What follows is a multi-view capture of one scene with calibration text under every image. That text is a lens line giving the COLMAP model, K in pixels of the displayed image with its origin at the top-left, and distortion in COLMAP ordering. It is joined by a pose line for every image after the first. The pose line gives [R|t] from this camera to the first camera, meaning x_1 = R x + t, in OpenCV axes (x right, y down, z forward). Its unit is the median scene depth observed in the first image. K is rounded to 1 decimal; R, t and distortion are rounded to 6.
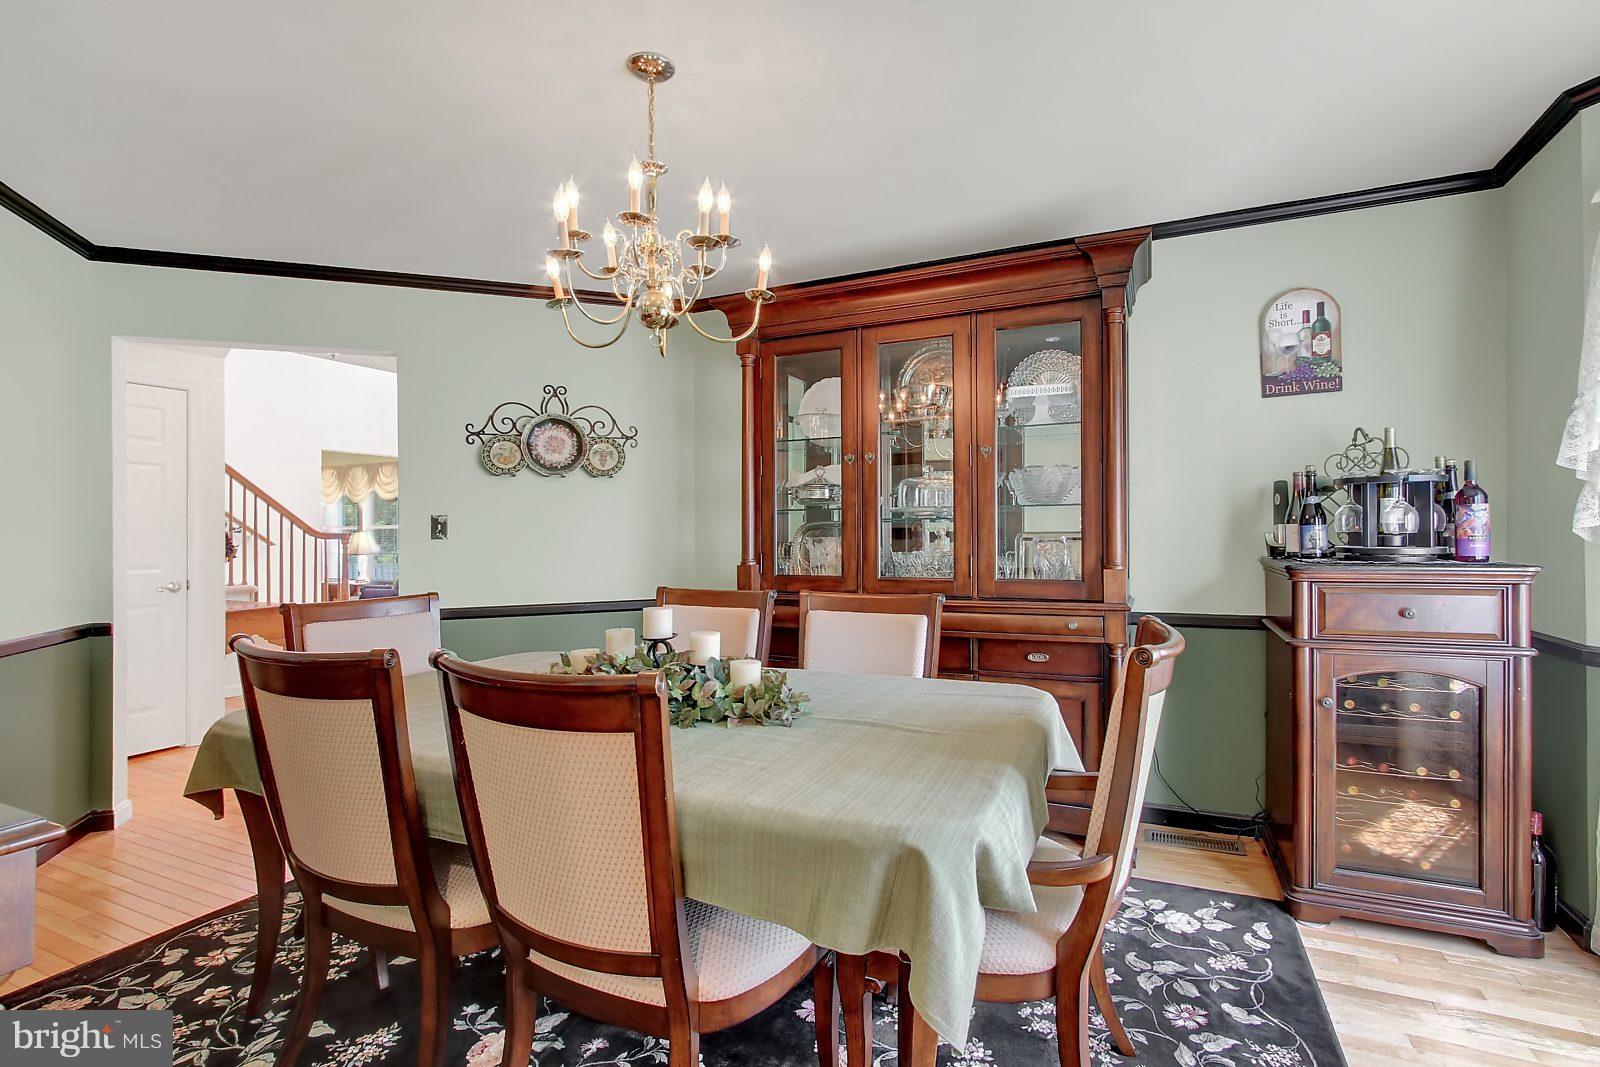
lens RADIAL K [[752.0, 0, 807.4], [0, 752.0, 536.7], [0, 0, 1]] dist [-0.012670, 0.000417]
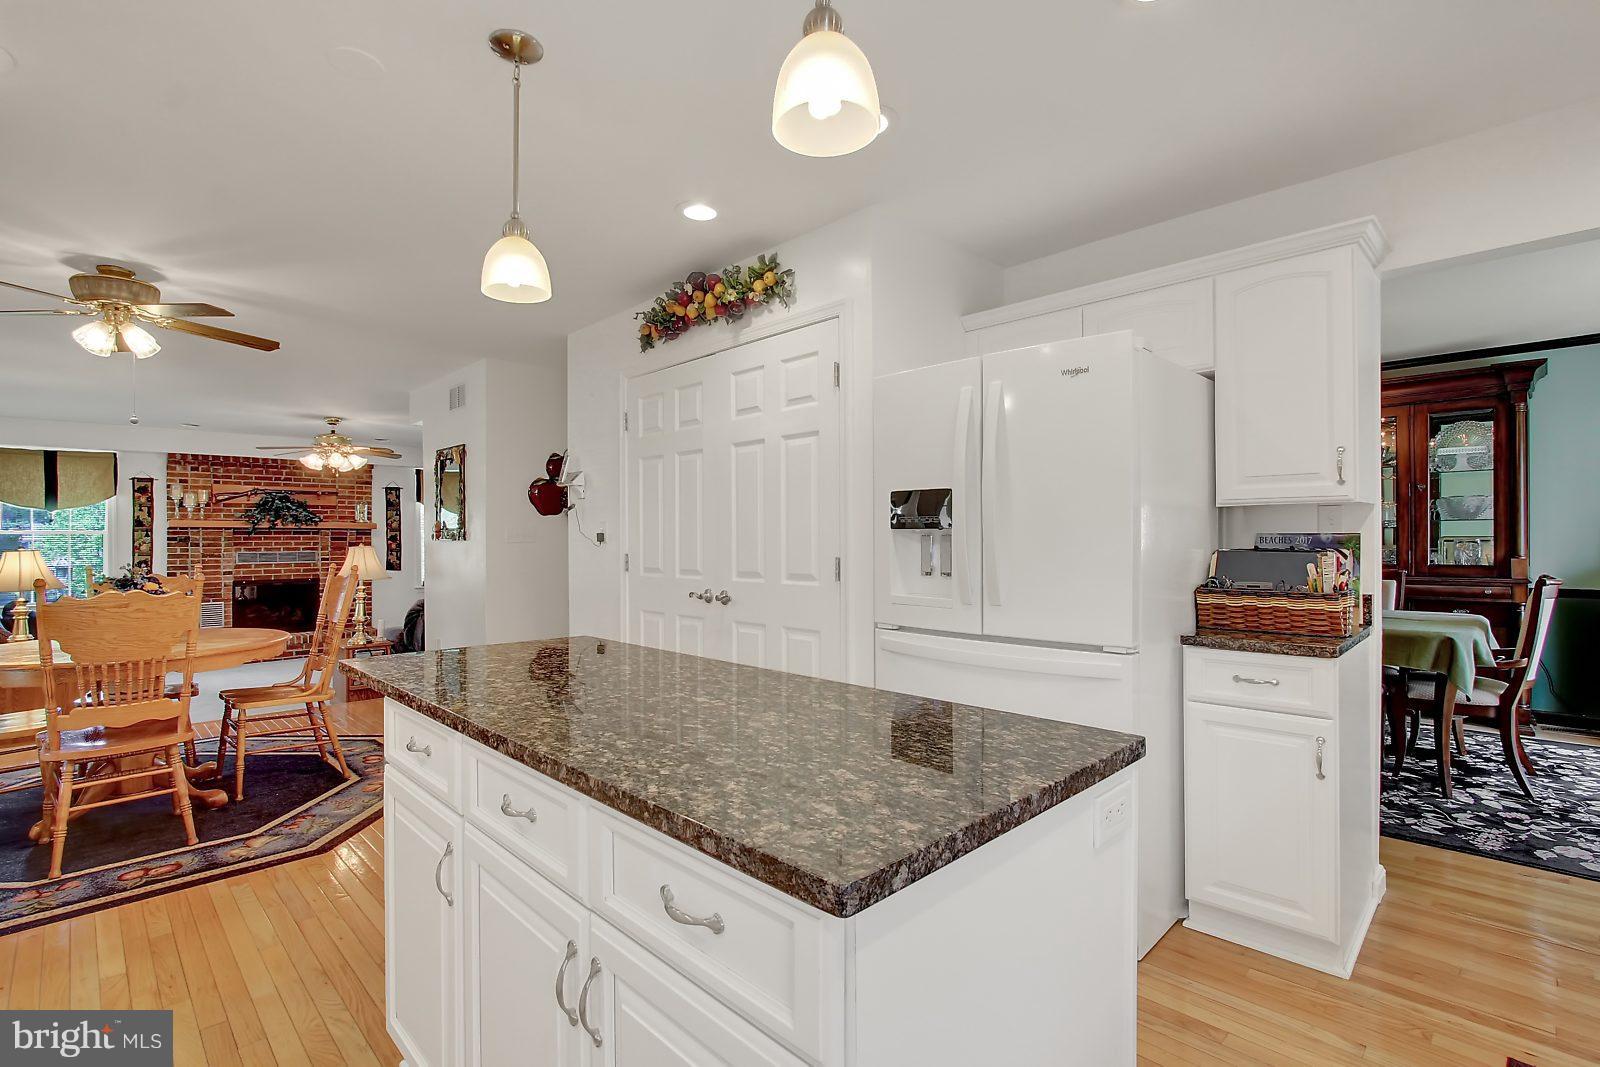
lens RADIAL K [[752.0, 0, 807.4], [0, 752.0, 536.7], [0, 0, 1]] dist [-0.012670, 0.000417]
pose [[0.937091, 0.001074, -0.349083, -0.492853], [-0.002287, 0.999993, -0.003064, 0.004594], [0.349077, 0.003669, 0.937087, -1.092376]]
